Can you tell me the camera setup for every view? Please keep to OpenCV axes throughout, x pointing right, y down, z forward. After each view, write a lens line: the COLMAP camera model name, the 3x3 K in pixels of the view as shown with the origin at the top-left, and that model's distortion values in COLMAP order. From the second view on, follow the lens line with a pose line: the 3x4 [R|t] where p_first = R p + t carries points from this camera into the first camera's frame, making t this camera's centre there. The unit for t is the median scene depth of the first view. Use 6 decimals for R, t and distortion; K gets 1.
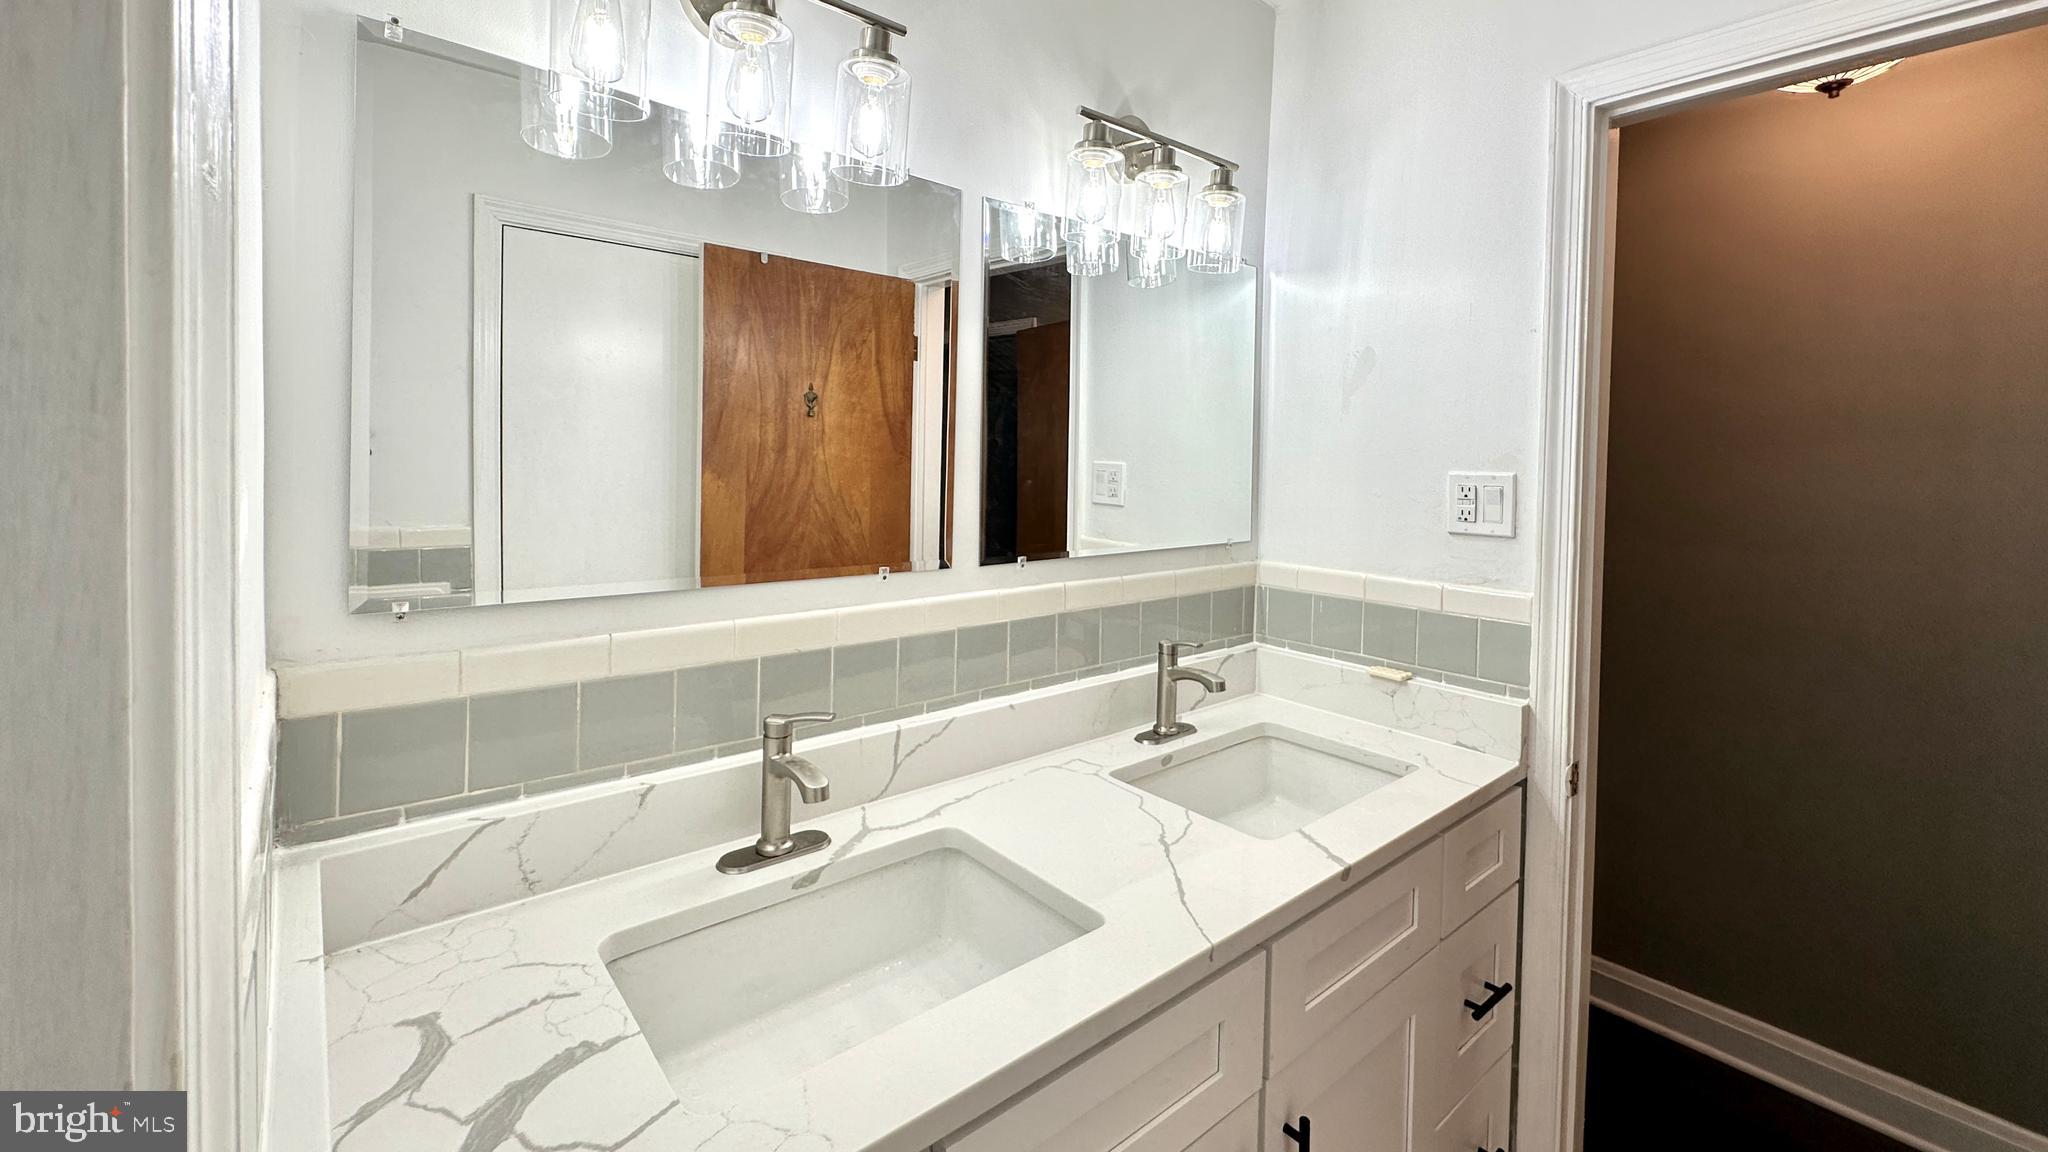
lens RADIAL K [[832.9, 0, 1020.5], [0, 832.9, 471.2], [0, 0, 1]] dist [-0.001141, 0.000037]
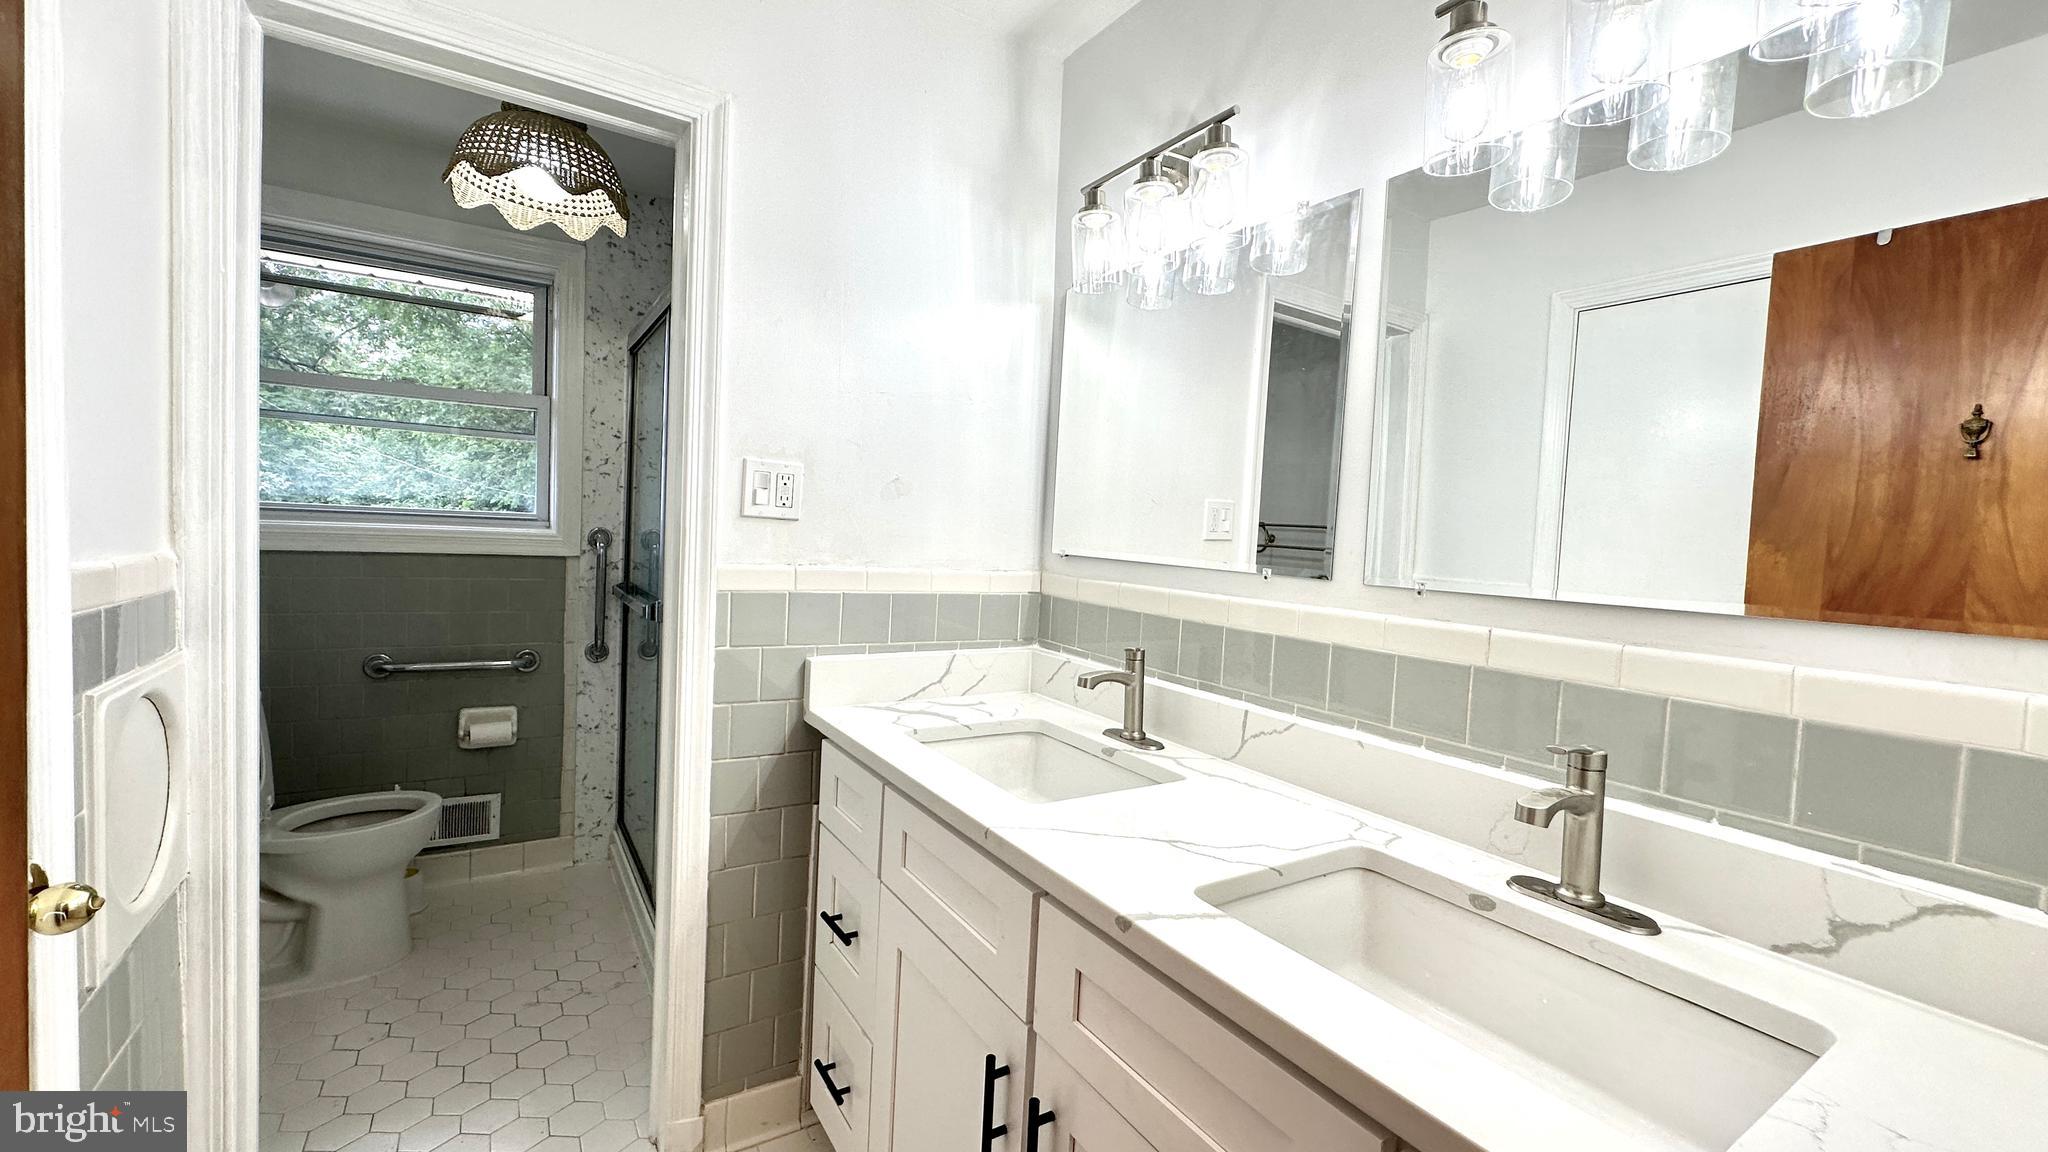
lens RADIAL K [[816.0, 0, 1024.1], [0, 816.0, 573.9], [0, 0, 1]] dist [-0.002277, 0.000393]
pose [[-0.122787, 0.023305, -0.992159, 0.480005], [-0.070431, 0.996999, 0.032135, 0.055554], [0.989931, 0.073825, -0.120777, 0.402872]]
